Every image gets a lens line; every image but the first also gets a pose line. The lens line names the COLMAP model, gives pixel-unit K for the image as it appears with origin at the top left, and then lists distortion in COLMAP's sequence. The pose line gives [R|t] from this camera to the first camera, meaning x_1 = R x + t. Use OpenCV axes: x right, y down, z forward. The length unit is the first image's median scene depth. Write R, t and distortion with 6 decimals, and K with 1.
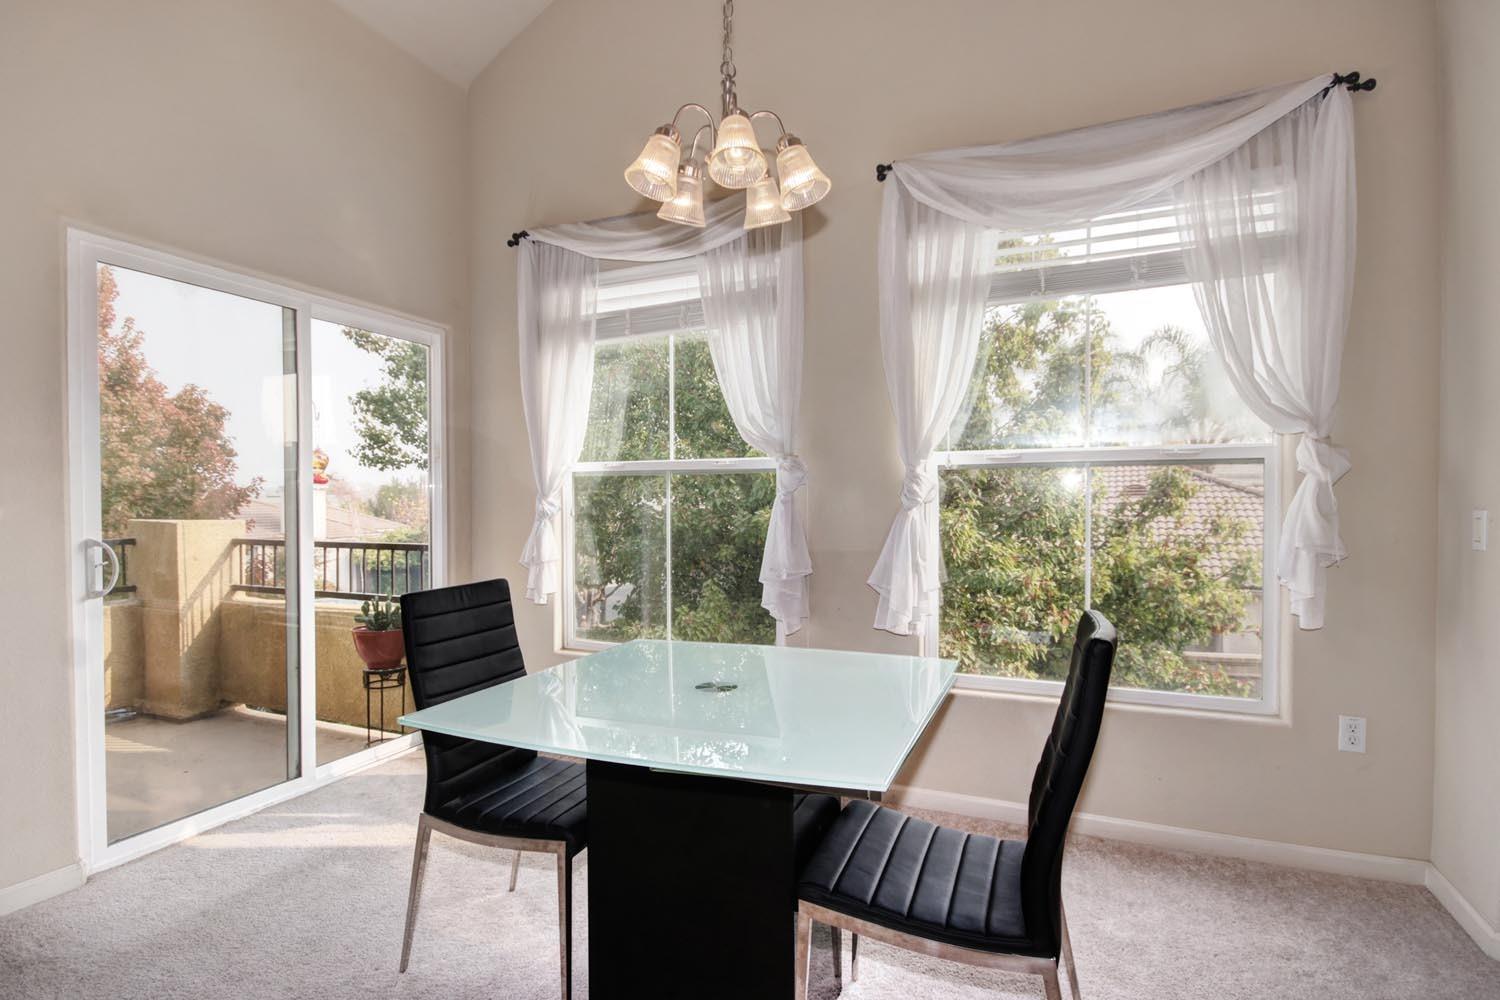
lens RADIAL K [[730.1, 0, 748.4], [0, 730.1, 511.2], [0, 0, 1]] dist [0.005366, -0.000510]
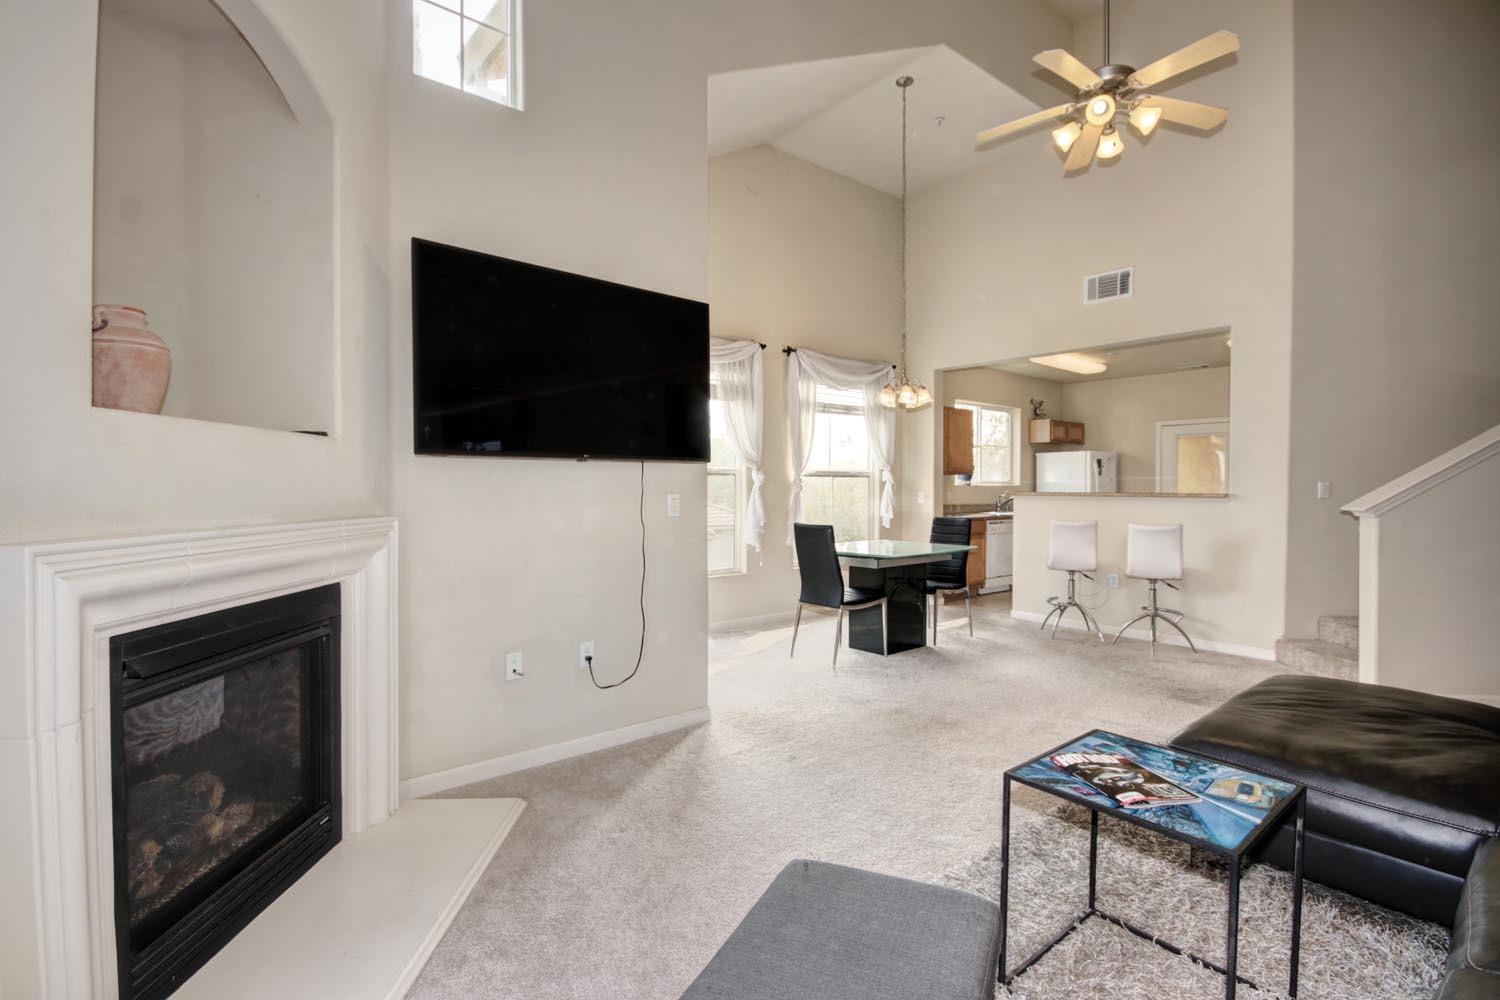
lens RADIAL K [[698.9, 0, 763.9], [0, 698.9, 490.8], [0, 0, 1]] dist [-0.003400, 0.000067]
pose [[0.448700, 0.000554, 0.893682, -1.299289], [0.010087, 0.999933, -0.005684, 0.001368], [-0.893626, 0.011565, 0.448664, 0.044859]]
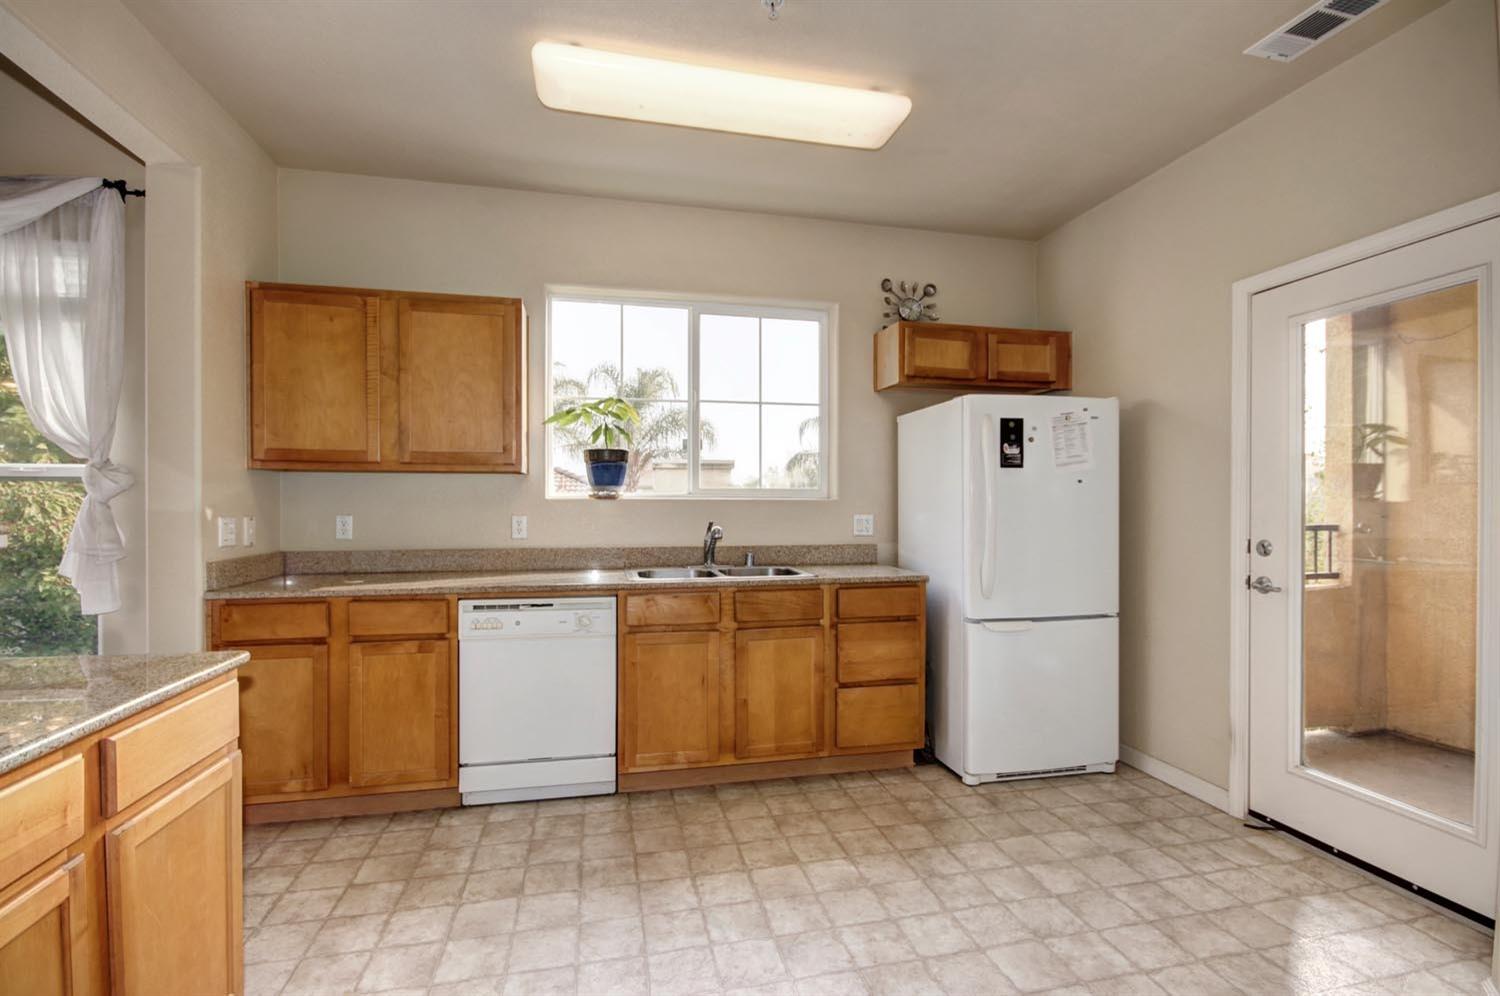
lens RADIAL K [[695.5, 0, 752.2], [0, 695.5, 508.2], [0, 0, 1]] dist [-0.003462, 0.000074]
pose [[0.806136, -0.000155, 0.591731, 0.544299], [0.006278, 0.999946, -0.008290, -0.002791], [-0.591698, 0.010398, 0.806093, -0.348009]]
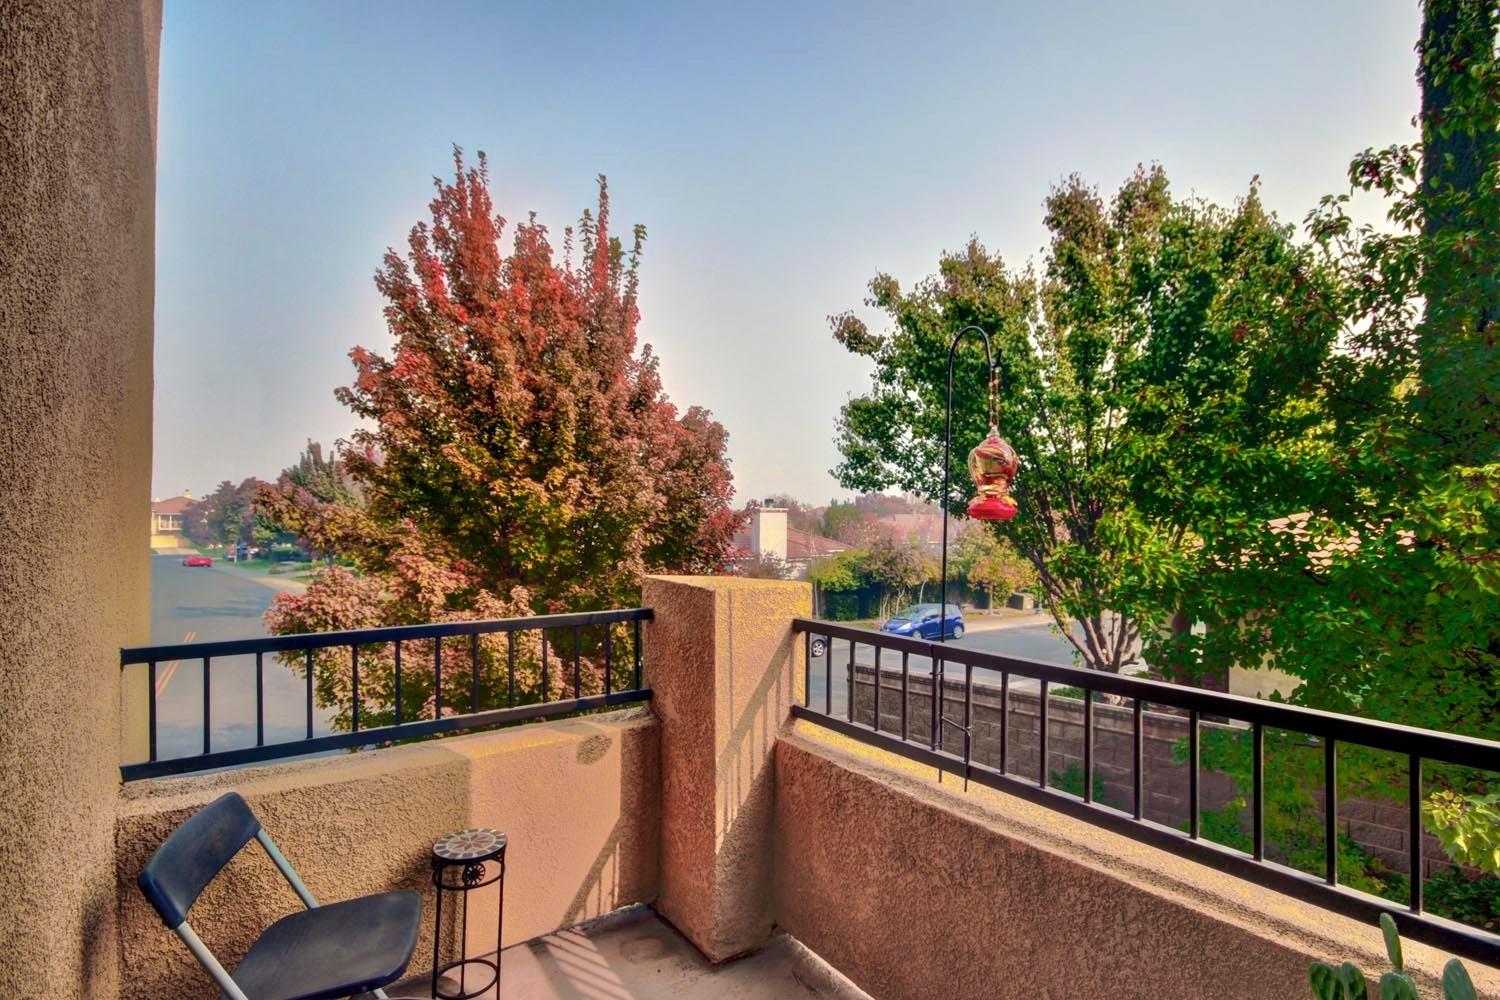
lens RADIAL K [[736.4, 0, 755.5], [0, 736.4, 516.3], [0, 0, 1]] dist [0.000598, 0.000133]
pose [[0.852131, 0.002999, -0.523319, -0.515372], [-0.014562, 0.999732, -0.017983, -0.030900], [0.523125, 0.022944, 0.851947, 0.604748]]
